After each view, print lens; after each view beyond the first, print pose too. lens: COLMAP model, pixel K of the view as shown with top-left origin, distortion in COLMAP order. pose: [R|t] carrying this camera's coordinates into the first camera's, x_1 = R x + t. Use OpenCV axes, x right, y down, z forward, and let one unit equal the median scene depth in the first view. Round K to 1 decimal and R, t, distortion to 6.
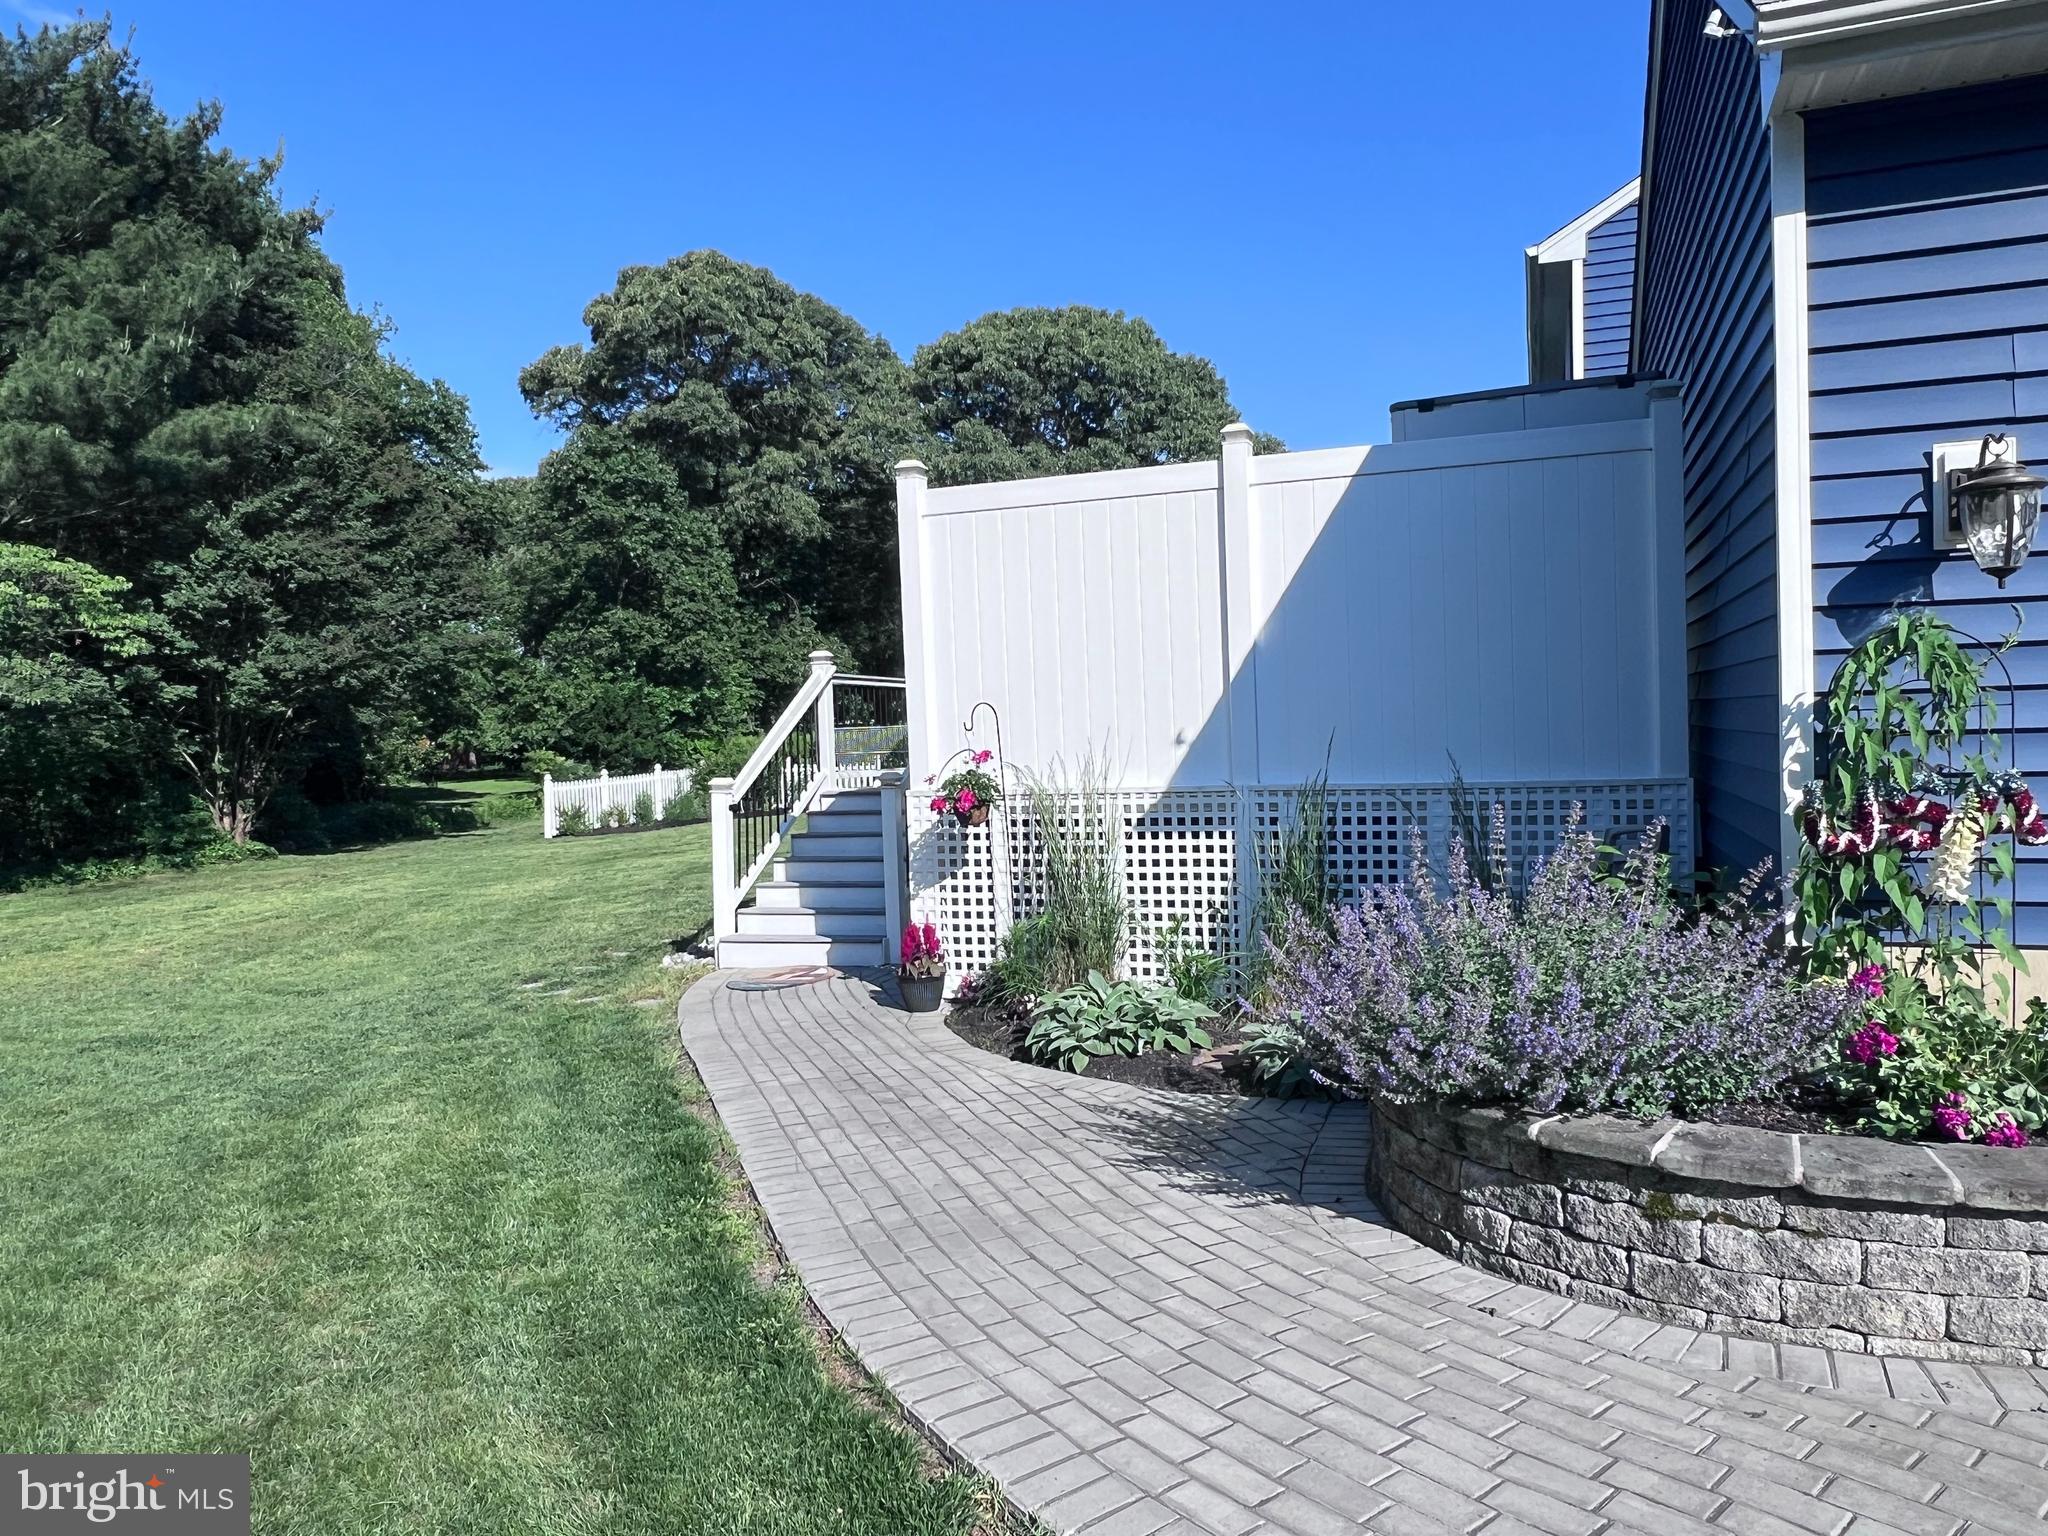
lens RADIAL K [[1406.4, 0, 1024.5], [0, 1406.4, 771.7], [0, 0, 1]] dist [-0.005159, 0.006152]
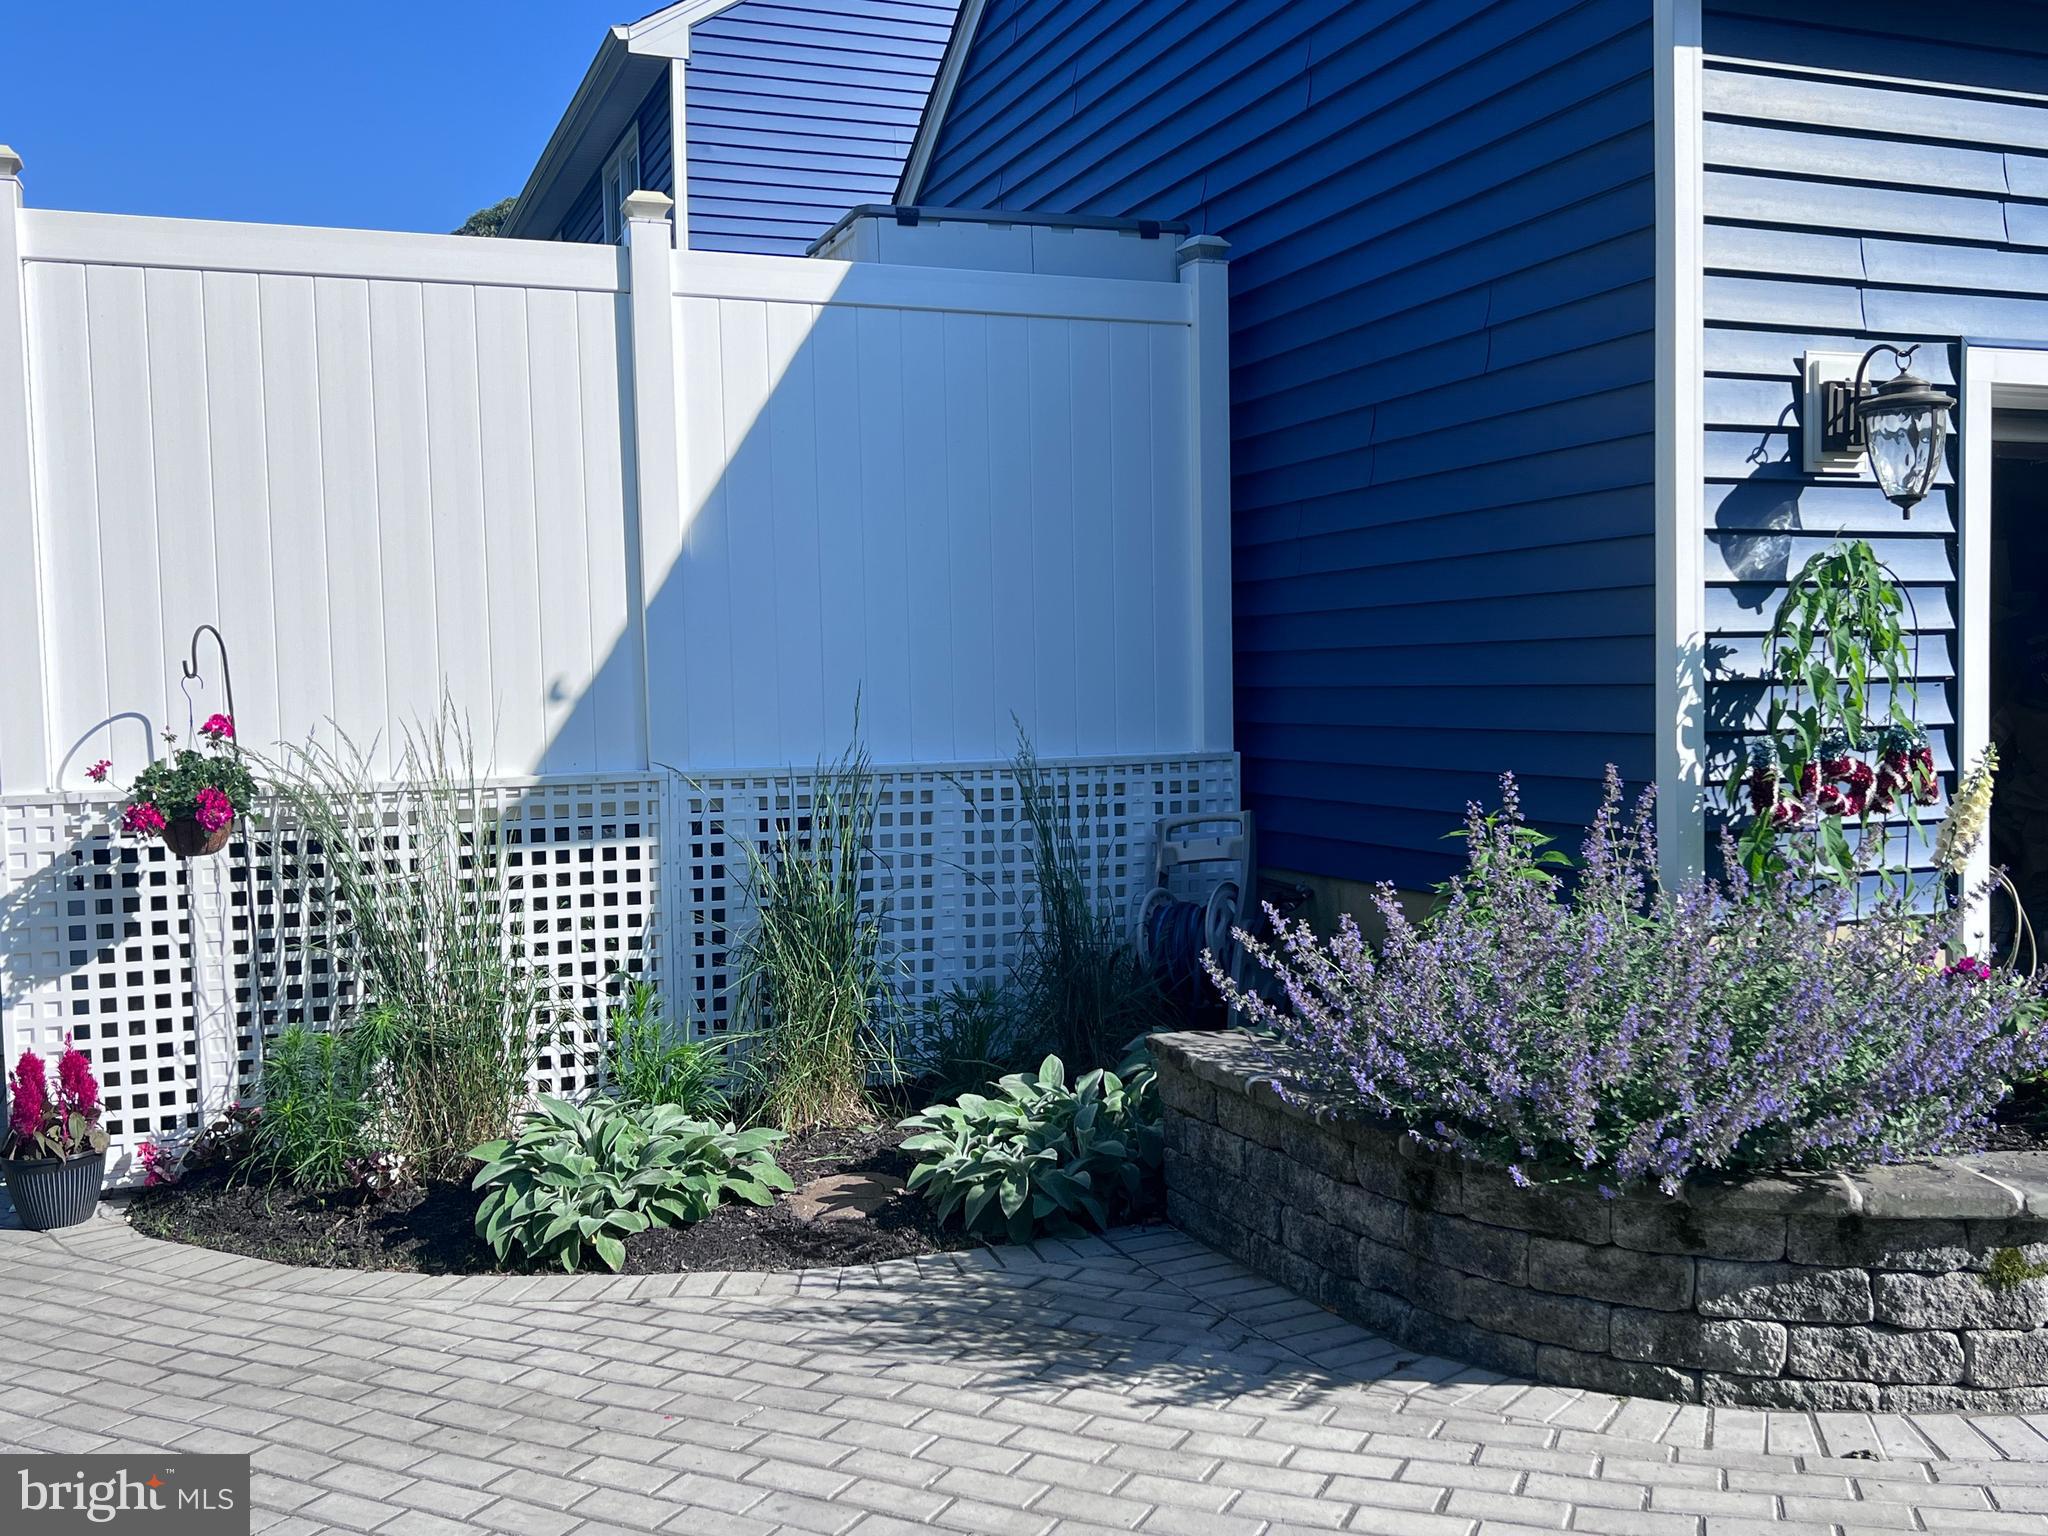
lens RADIAL K [[1948.3, 0, 1022.9], [0, 1948.3, 774.9], [0, 0, 1]] dist [0.033364, 0.000000]
pose [[0.744291, -0.015733, 0.667670, -0.396825], [0.016709, 0.999848, 0.004934, 0.011945], [-0.667646, 0.007484, 0.744441, 0.316540]]
